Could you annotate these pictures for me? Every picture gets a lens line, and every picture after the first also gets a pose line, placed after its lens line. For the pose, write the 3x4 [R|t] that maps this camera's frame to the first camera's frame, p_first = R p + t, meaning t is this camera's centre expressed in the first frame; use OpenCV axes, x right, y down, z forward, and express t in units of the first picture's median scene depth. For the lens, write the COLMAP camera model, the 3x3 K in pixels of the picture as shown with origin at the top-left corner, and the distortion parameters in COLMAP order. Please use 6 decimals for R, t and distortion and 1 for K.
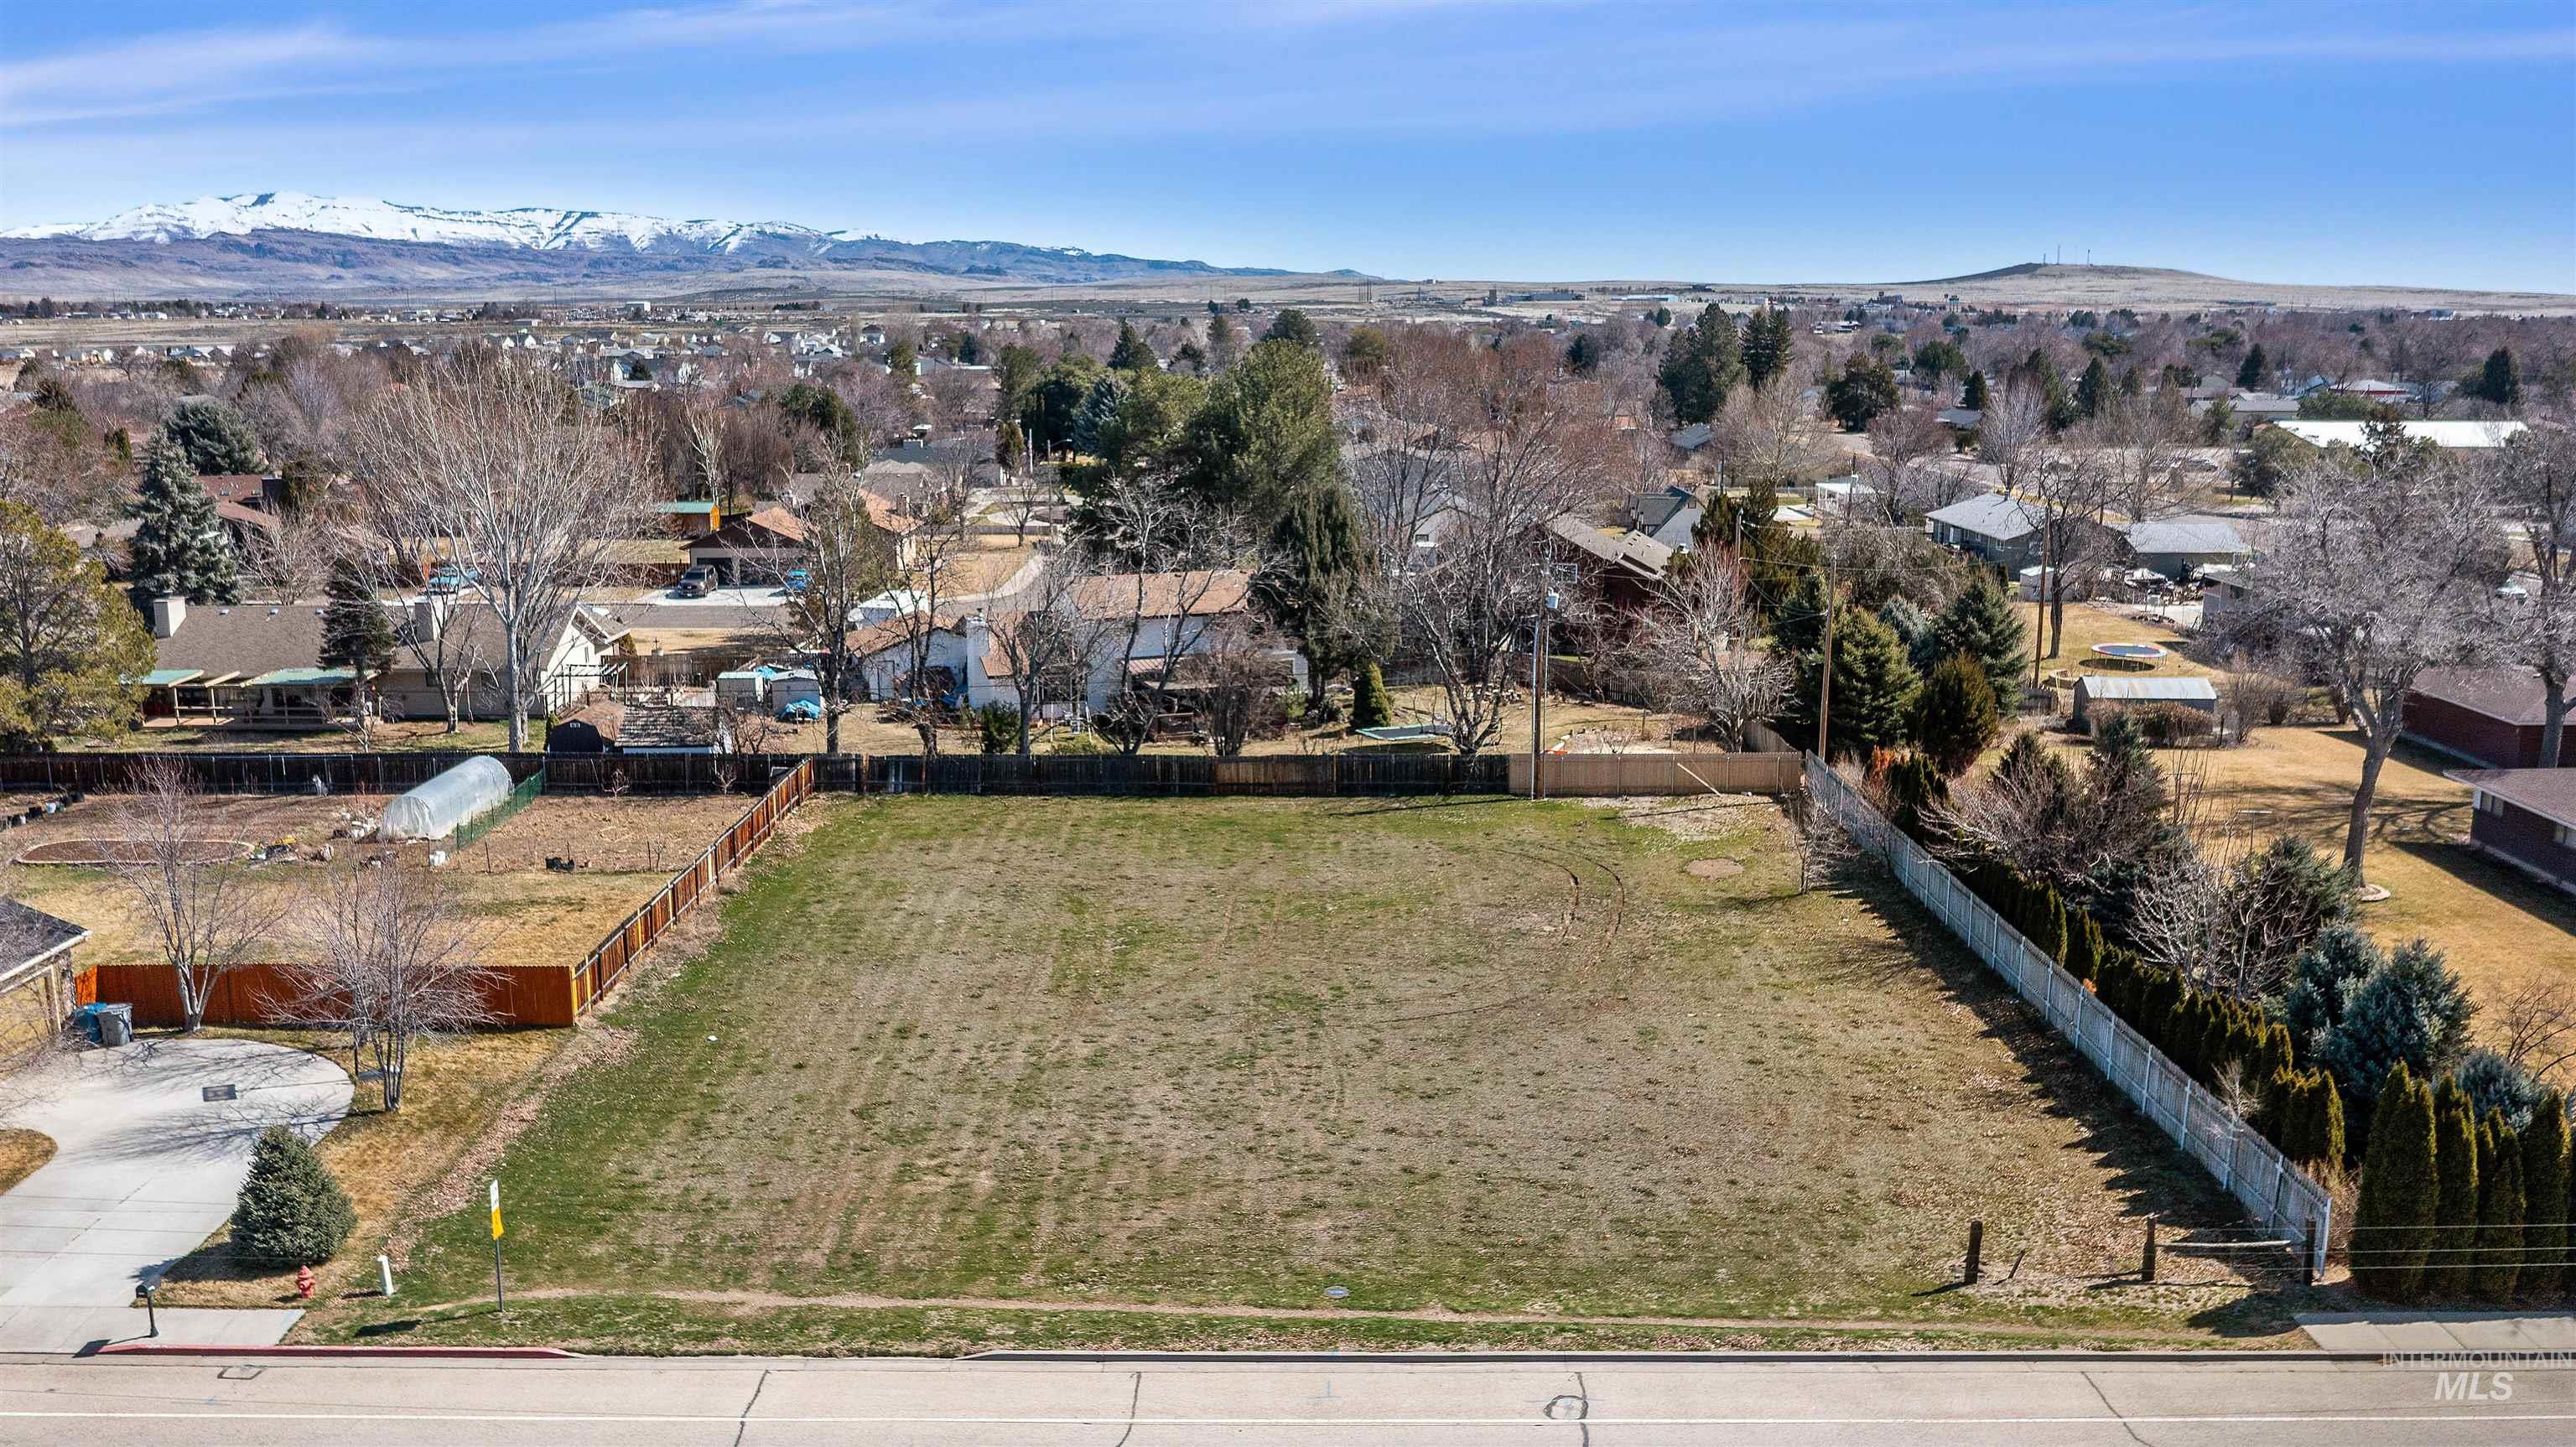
lens RADIAL K [[2046.6, 0, 1280.3], [0, 2046.6, 724.8], [0, 0, 1]] dist [-0.026540, 0.005628]
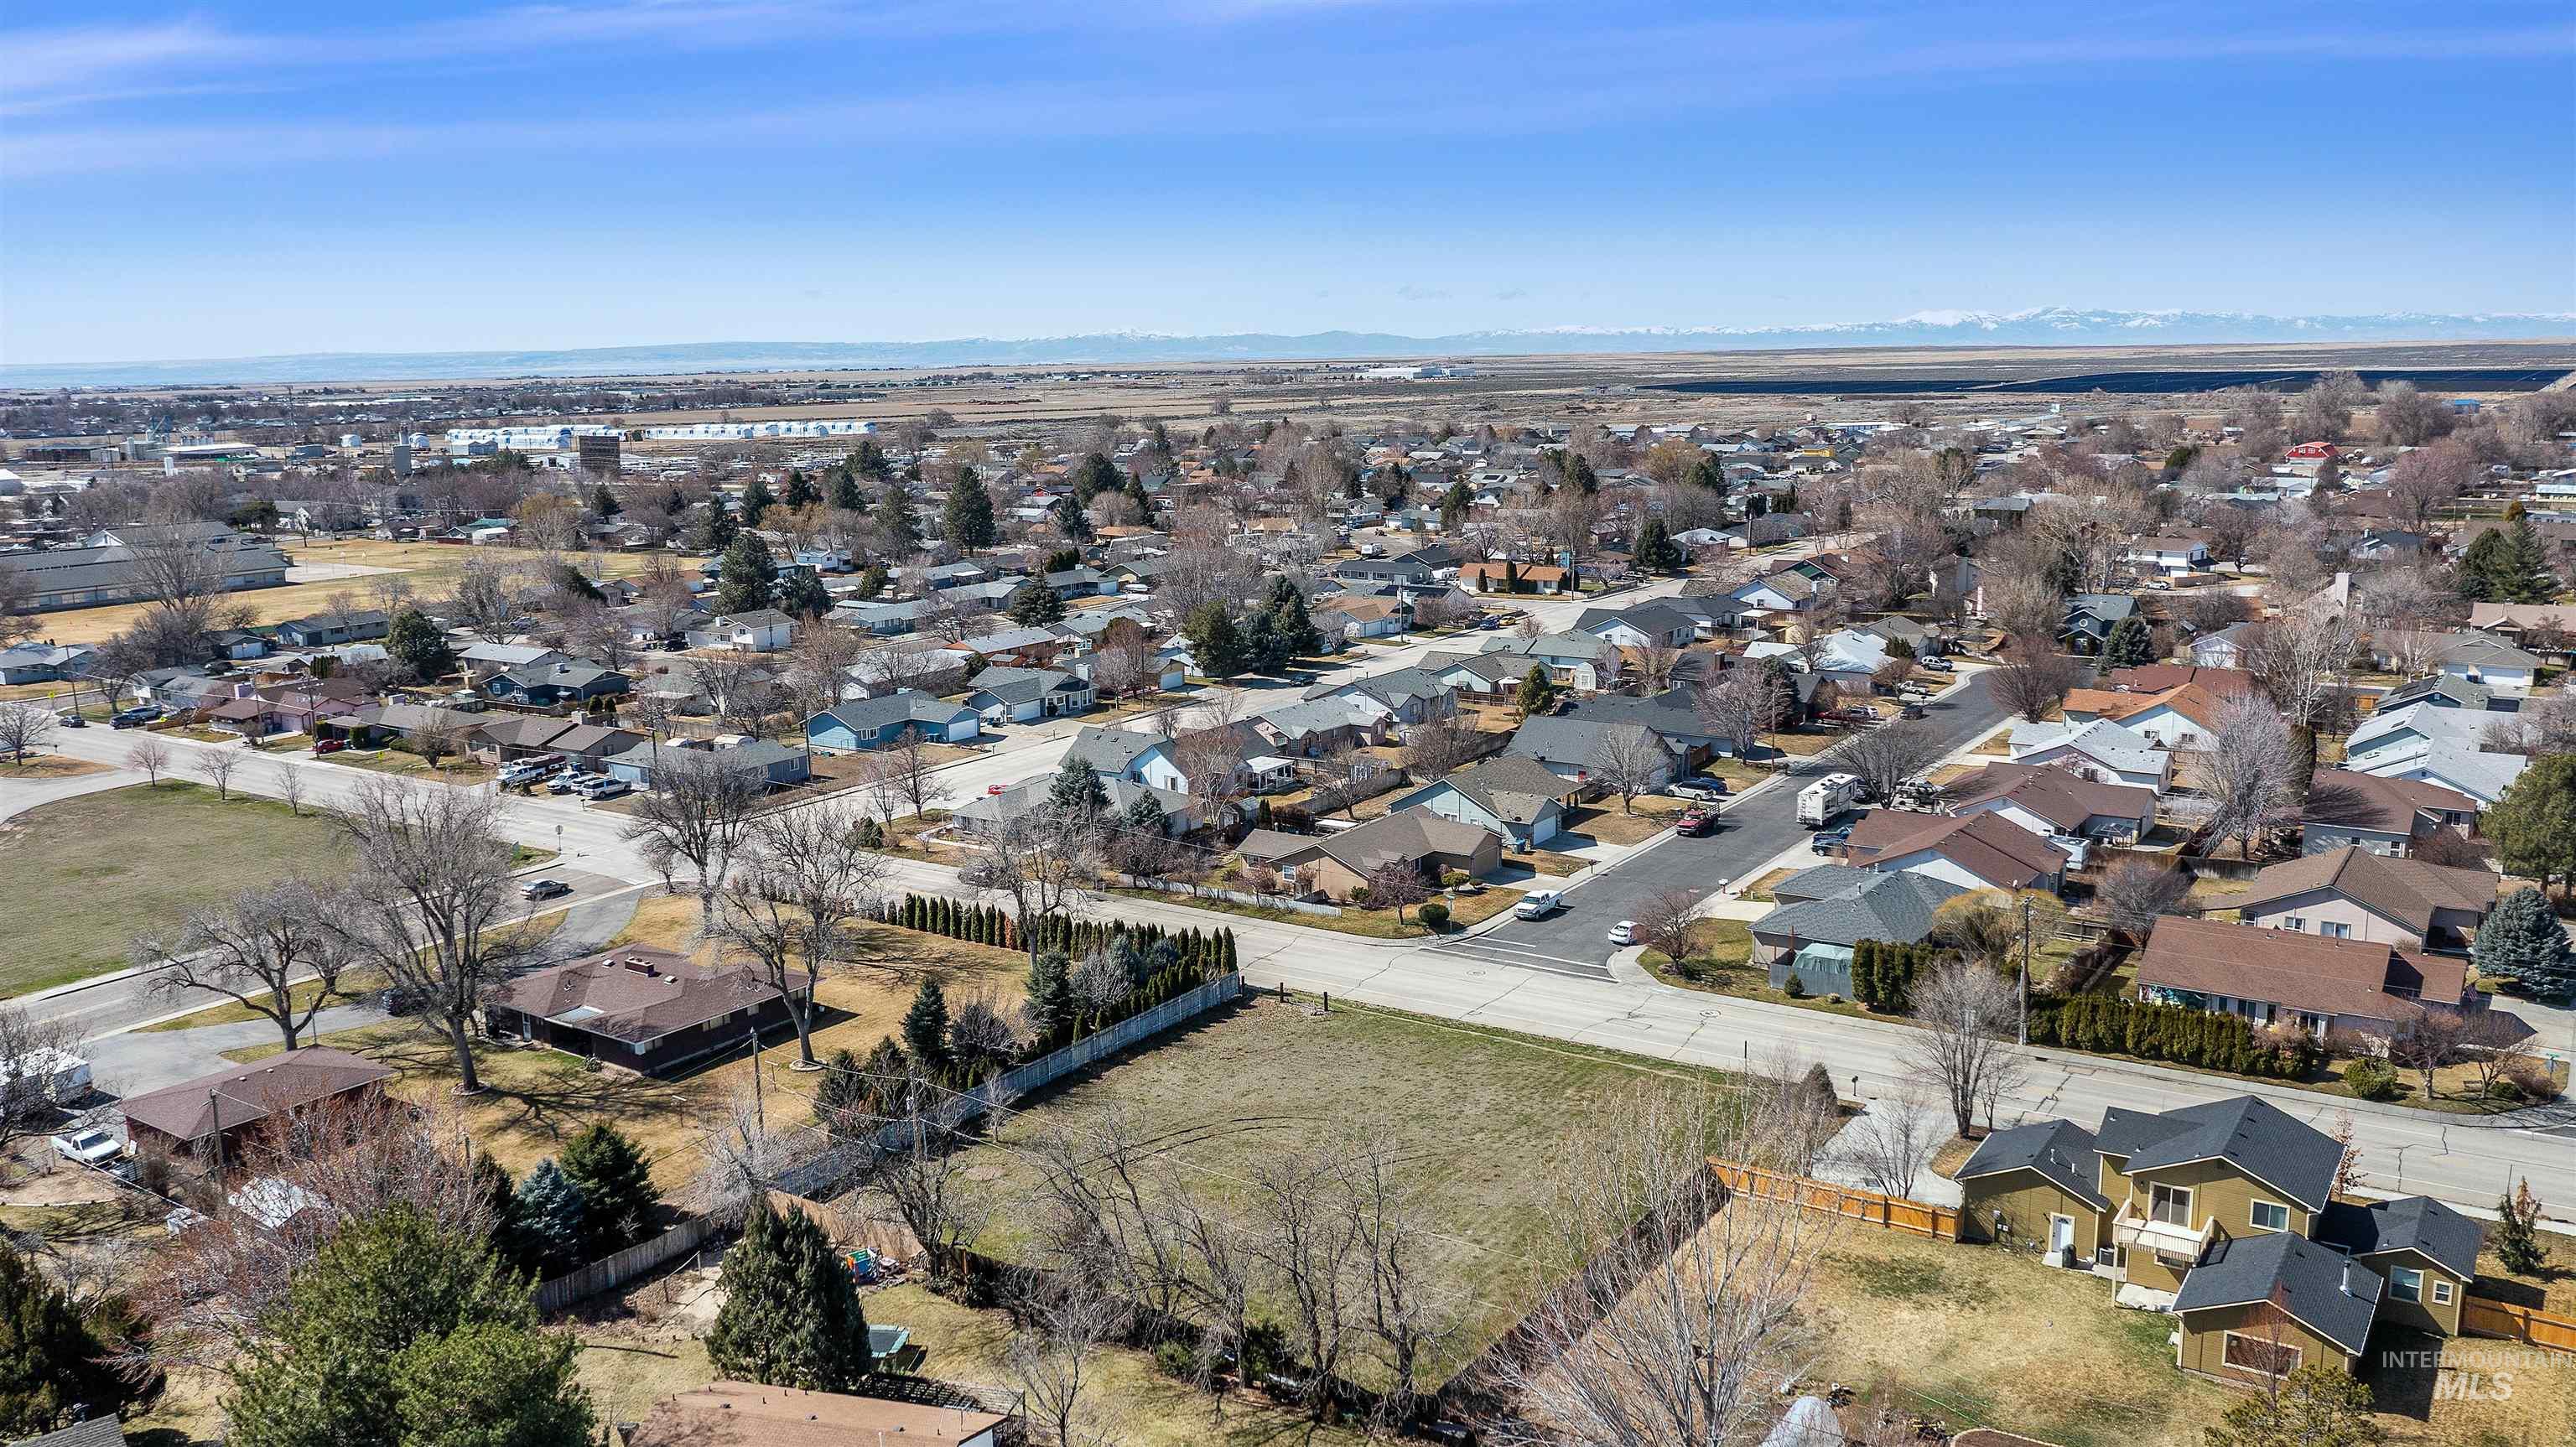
lens RADIAL K [[2046.6, 0, 1275.1], [0, 2046.6, 717.2], [0, 0, 1]] dist [-0.026540, 0.005628]
pose [[-0.831995, -0.083205, 0.548508, -0.731130], [0.128539, 0.932876, 0.336483, -0.690340], [-0.539687, 0.350457, -0.765453, 1.800292]]
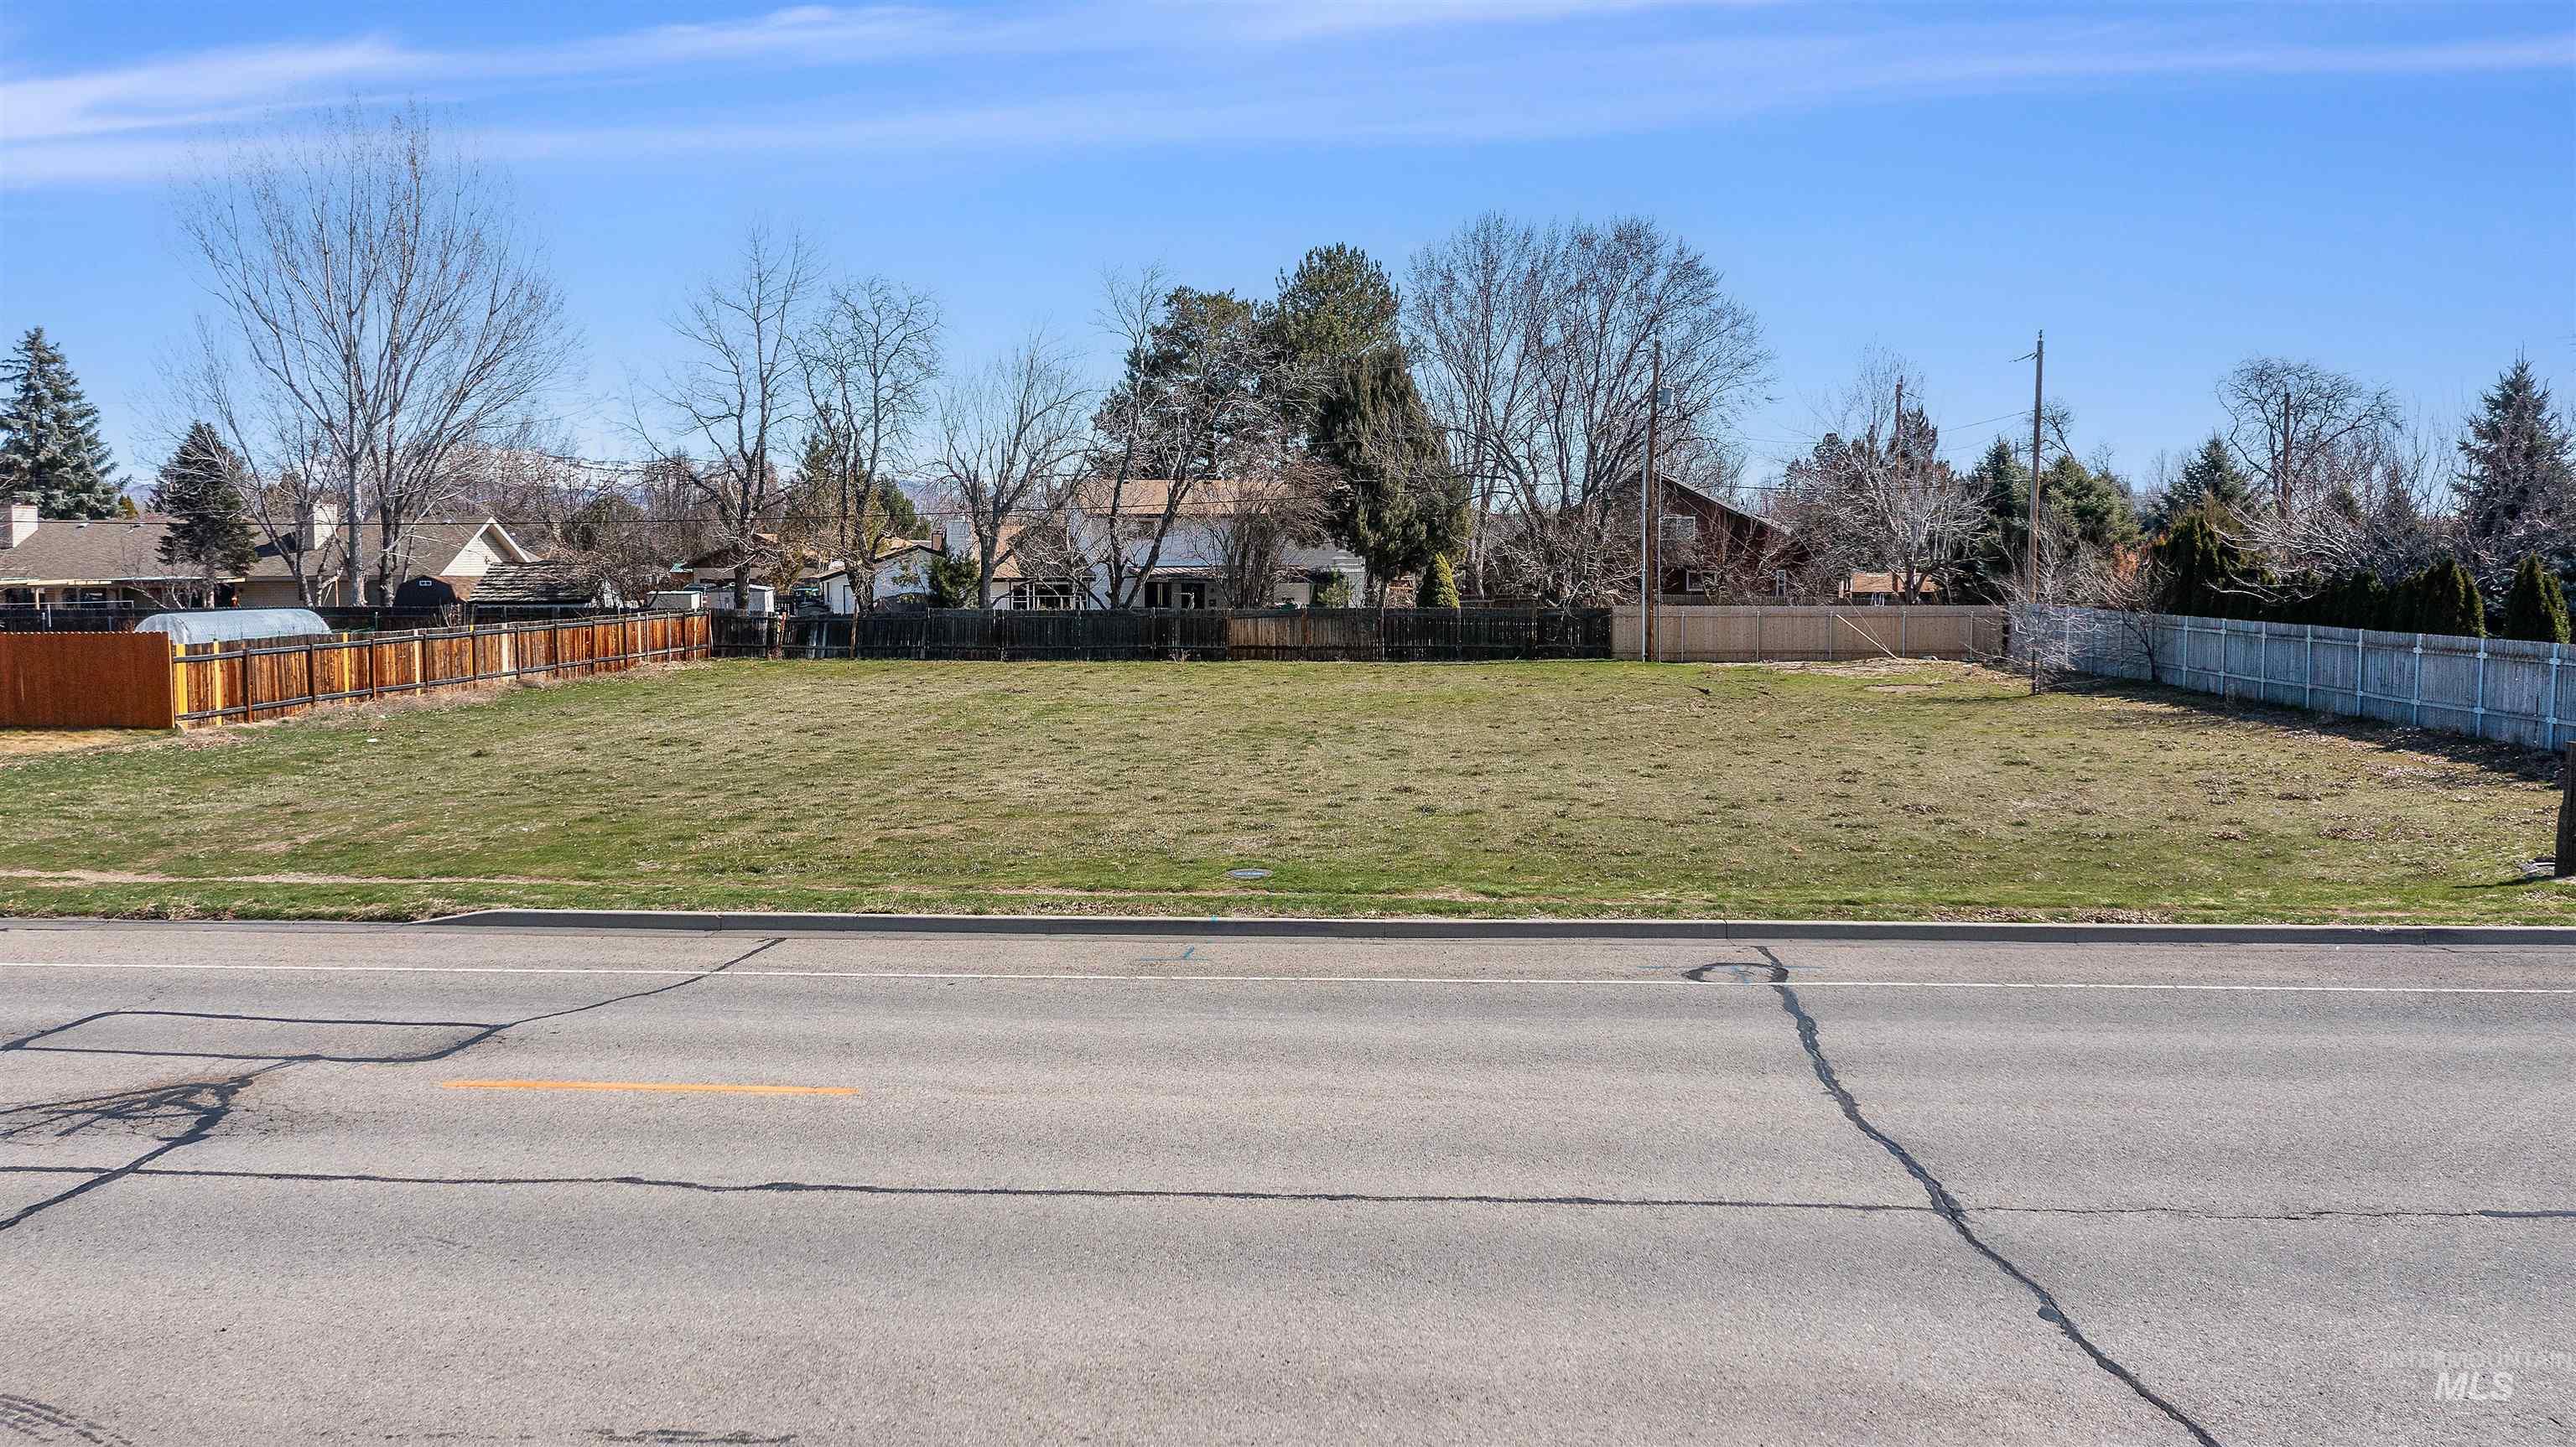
lens RADIAL K [[2046.6, 0, 1279.9], [0, 2046.6, 722.3], [0, 0, 1]] dist [-0.026540, 0.005628]
pose [[0.998559, 0.003829, -0.053520, 0.030391], [-0.009727, 0.993841, -0.110385, 0.147755], [0.052768, 0.110746, 0.992447, 0.253890]]
